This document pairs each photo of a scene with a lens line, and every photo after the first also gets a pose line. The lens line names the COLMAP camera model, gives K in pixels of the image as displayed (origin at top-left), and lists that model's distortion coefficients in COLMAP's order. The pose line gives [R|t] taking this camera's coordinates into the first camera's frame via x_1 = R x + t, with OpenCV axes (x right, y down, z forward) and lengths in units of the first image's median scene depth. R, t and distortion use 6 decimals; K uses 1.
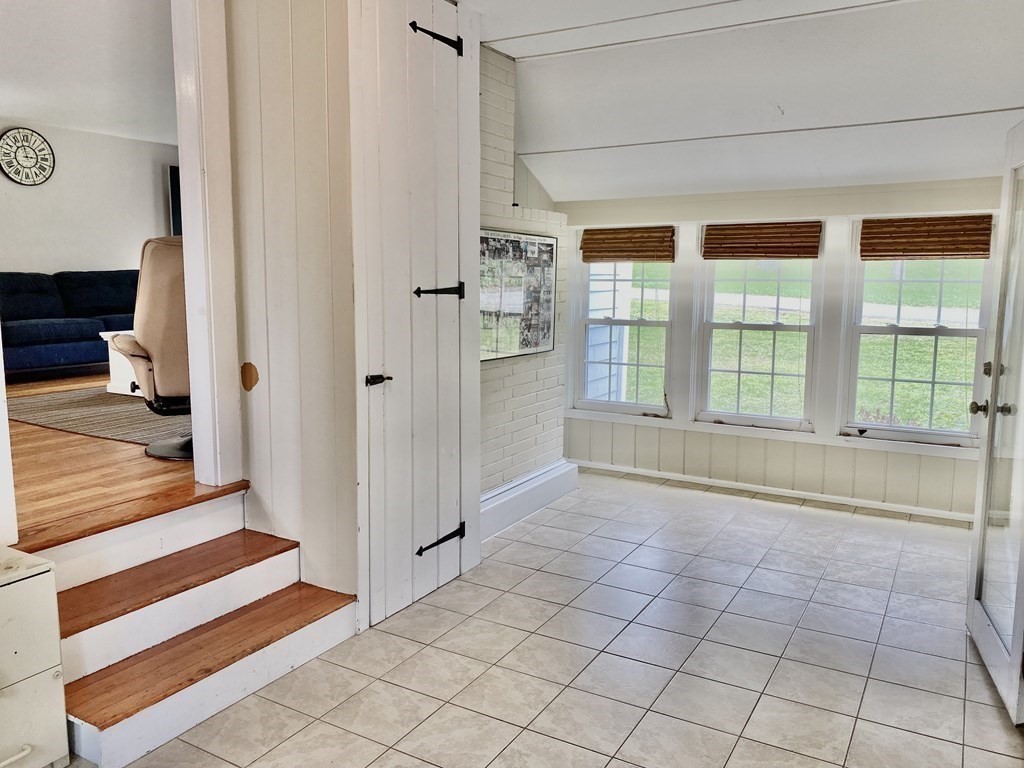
lens RADIAL K [[784.8, 0, 512.0], [0, 784.8, 384.0], [0, 0, 1]] dist [0.068526, 0.000855]
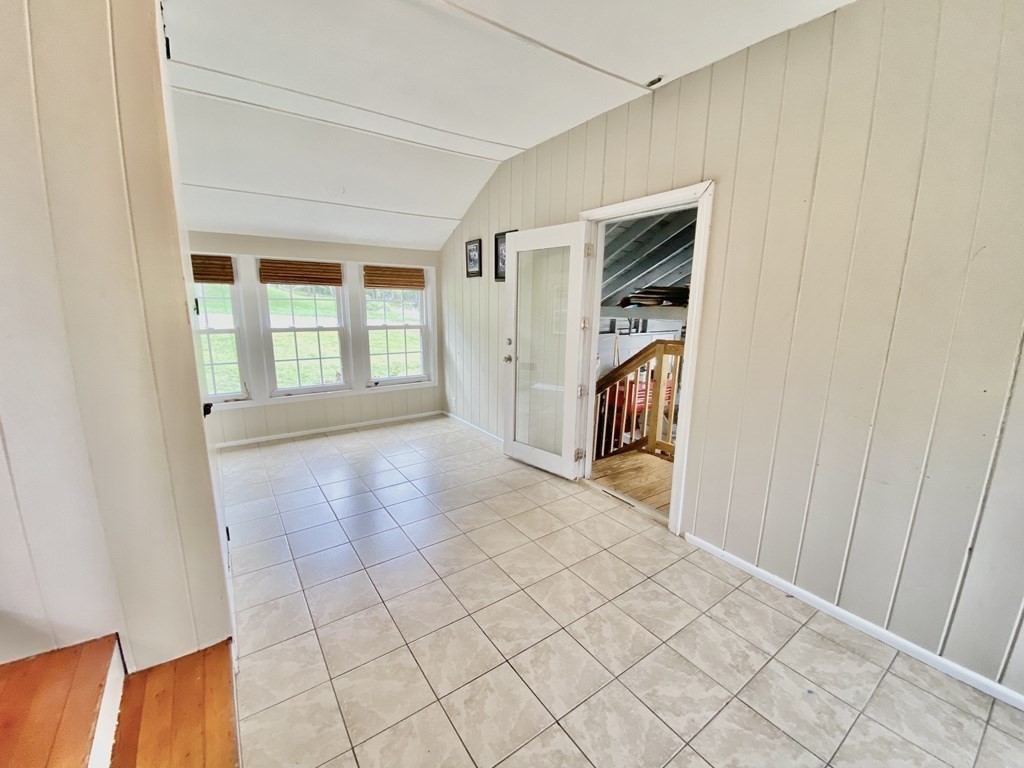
lens RADIAL K [[415.1, 0, 512.0], [0, 415.1, 384.0], [0, 0, 1]] dist [-0.000173, -0.000108]
pose [[0.418401, -0.171602, 0.891904, -0.279422], [0.112688, 0.984210, 0.136498, -0.034075], [-0.901245, 0.043396, 0.431132, 0.304695]]
